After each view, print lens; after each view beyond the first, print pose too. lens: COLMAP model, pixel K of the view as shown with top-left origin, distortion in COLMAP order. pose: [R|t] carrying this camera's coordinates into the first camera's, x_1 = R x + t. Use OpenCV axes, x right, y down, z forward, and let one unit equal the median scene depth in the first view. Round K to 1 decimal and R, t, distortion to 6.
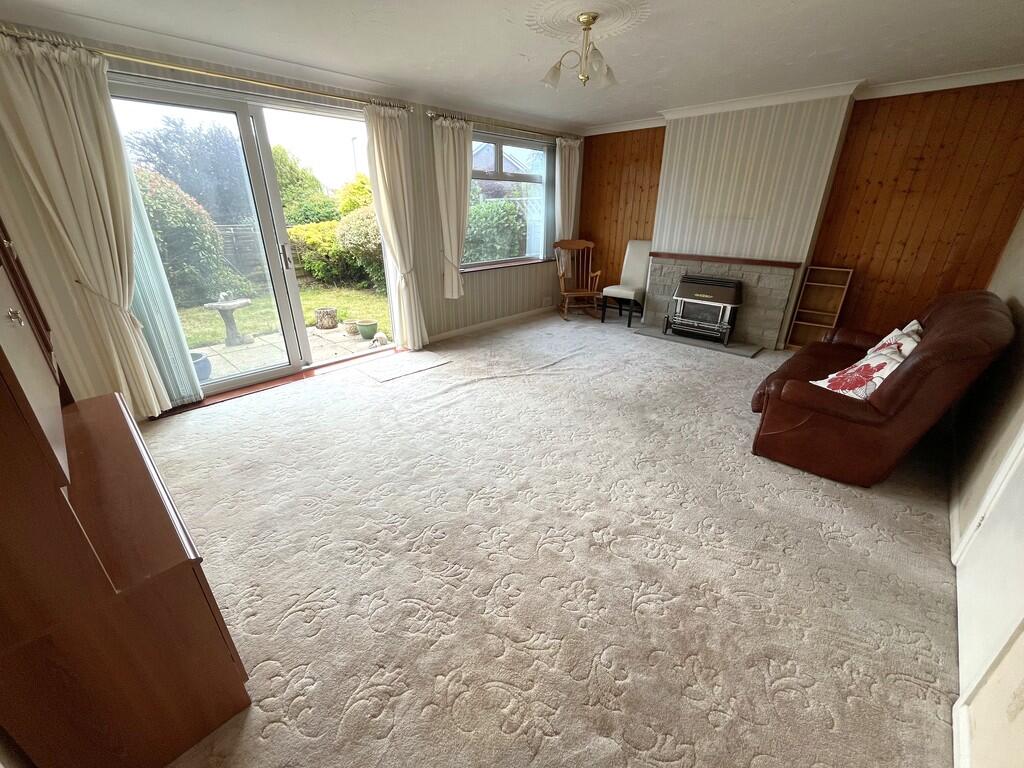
lens RADIAL K [[414.7, 0, 506.6], [0, 414.7, 385.1], [0, 0, 1]] dist [-0.003008, 0.000059]
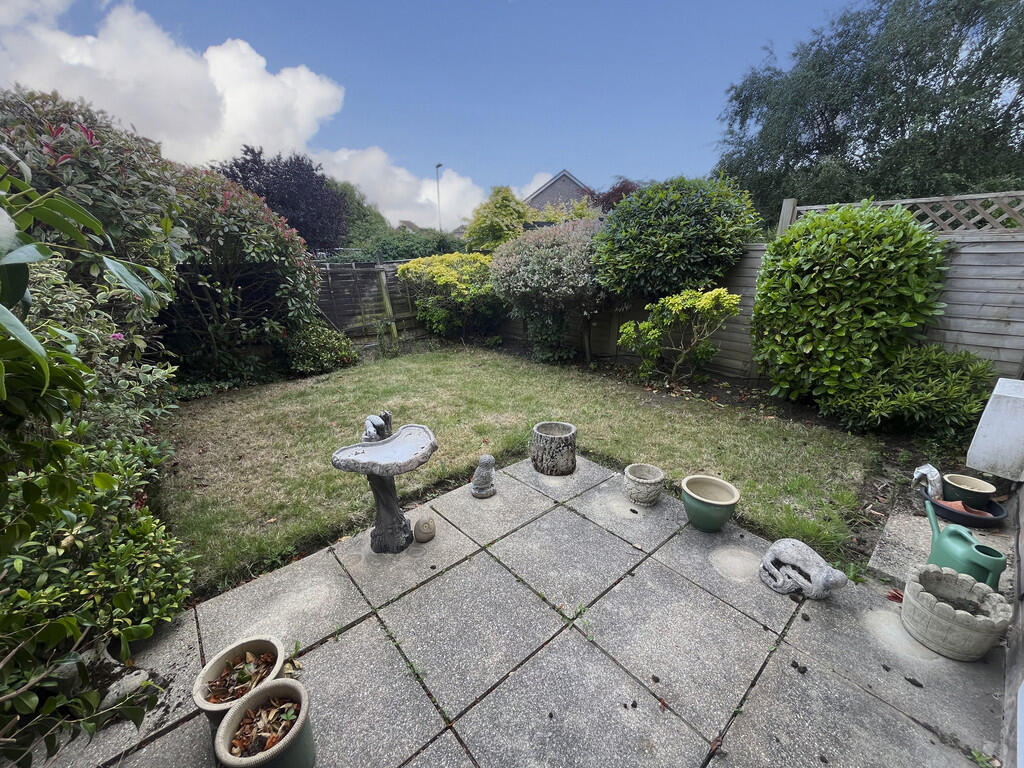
lens RADIAL K [[414.7, 0, 507.8], [0, 414.7, 384.2], [0, 0, 1]] dist [-0.003008, 0.000059]
pose [[0.996094, 0.017398, -0.086566, -0.299933], [-0.024031, 0.996804, -0.076186, -0.131152], [0.084963, 0.077969, 0.993329, 0.351015]]
